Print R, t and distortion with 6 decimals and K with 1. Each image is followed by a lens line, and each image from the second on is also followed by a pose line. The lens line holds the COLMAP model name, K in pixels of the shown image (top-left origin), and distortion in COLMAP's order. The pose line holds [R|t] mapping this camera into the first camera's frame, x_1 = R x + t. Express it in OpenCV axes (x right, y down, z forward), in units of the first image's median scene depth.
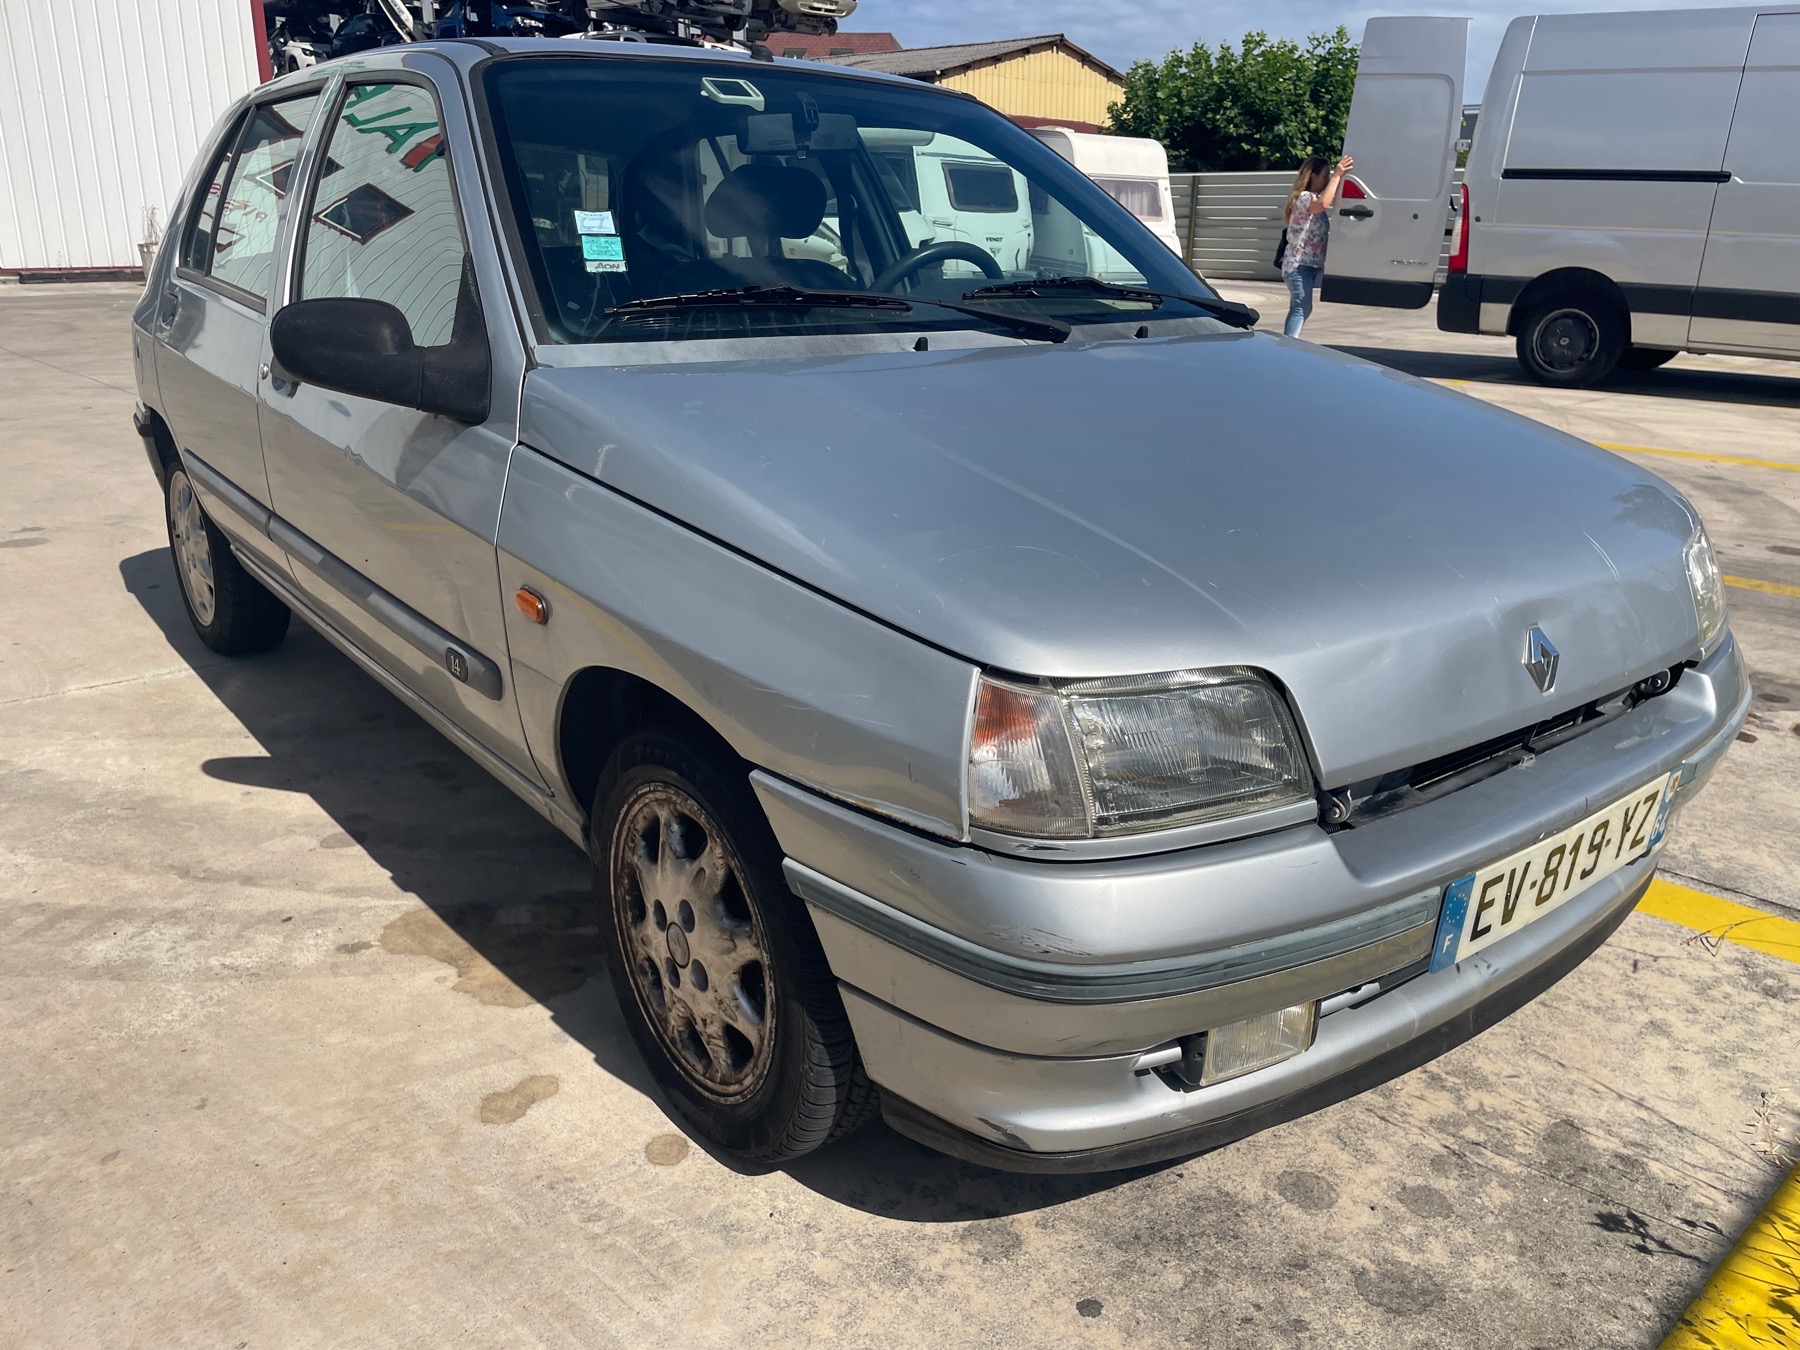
lens RADIAL K [[1453.6, 0, 900.0], [0, 1453.6, 675.0], [0, 0, 1]] dist [-0.000755, -0.004878]
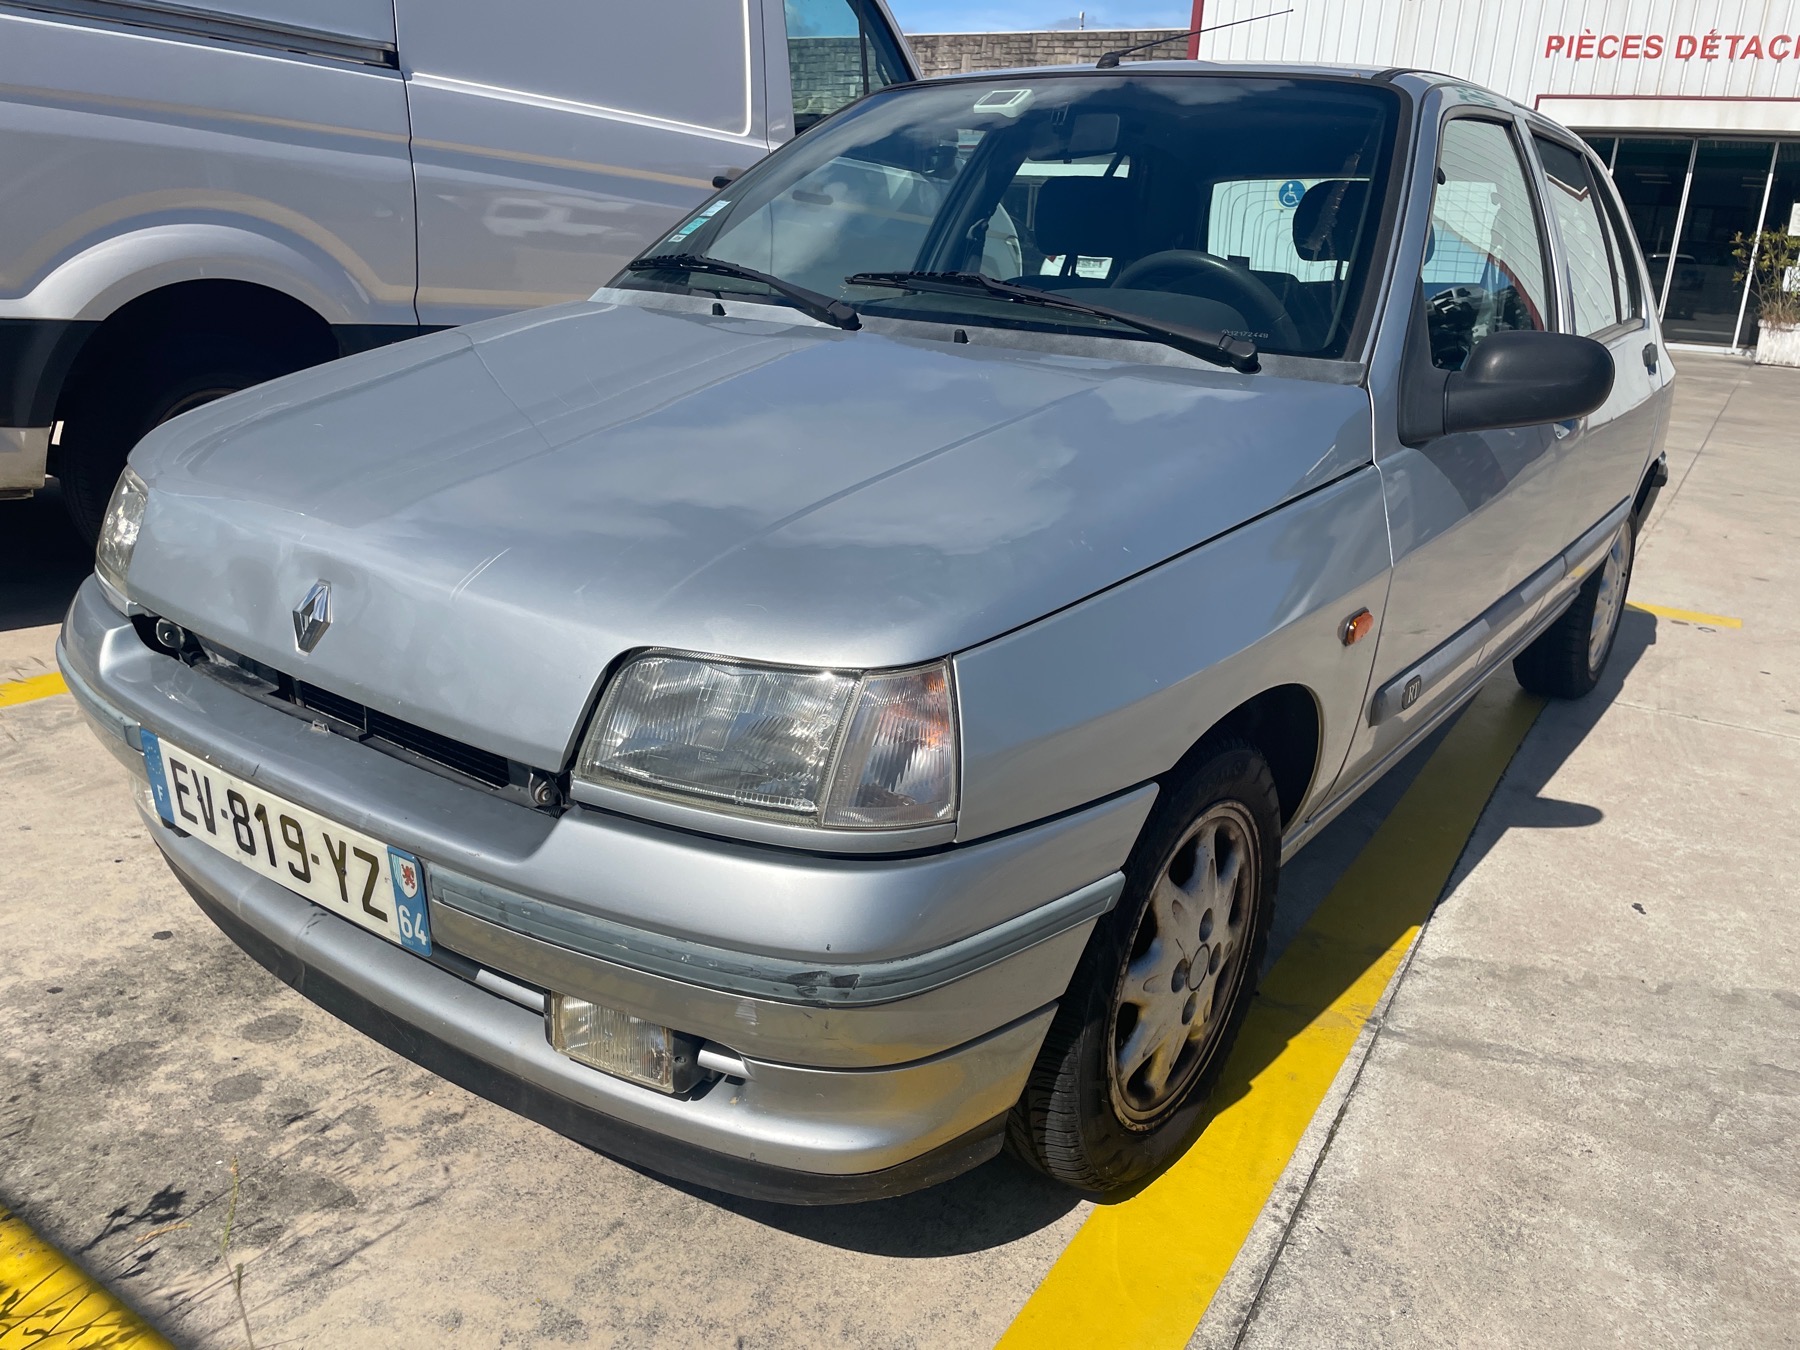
lens RADIAL K [[1453.6, 0, 900.0], [0, 1453.6, 675.0], [0, 0, 1]] dist [-0.000755, -0.004878]
pose [[0.205929, 0.279088, -0.937925, 1.372194], [-0.346412, 0.917194, 0.196861, -0.284539], [0.915200, 0.284369, 0.285557, 1.065290]]
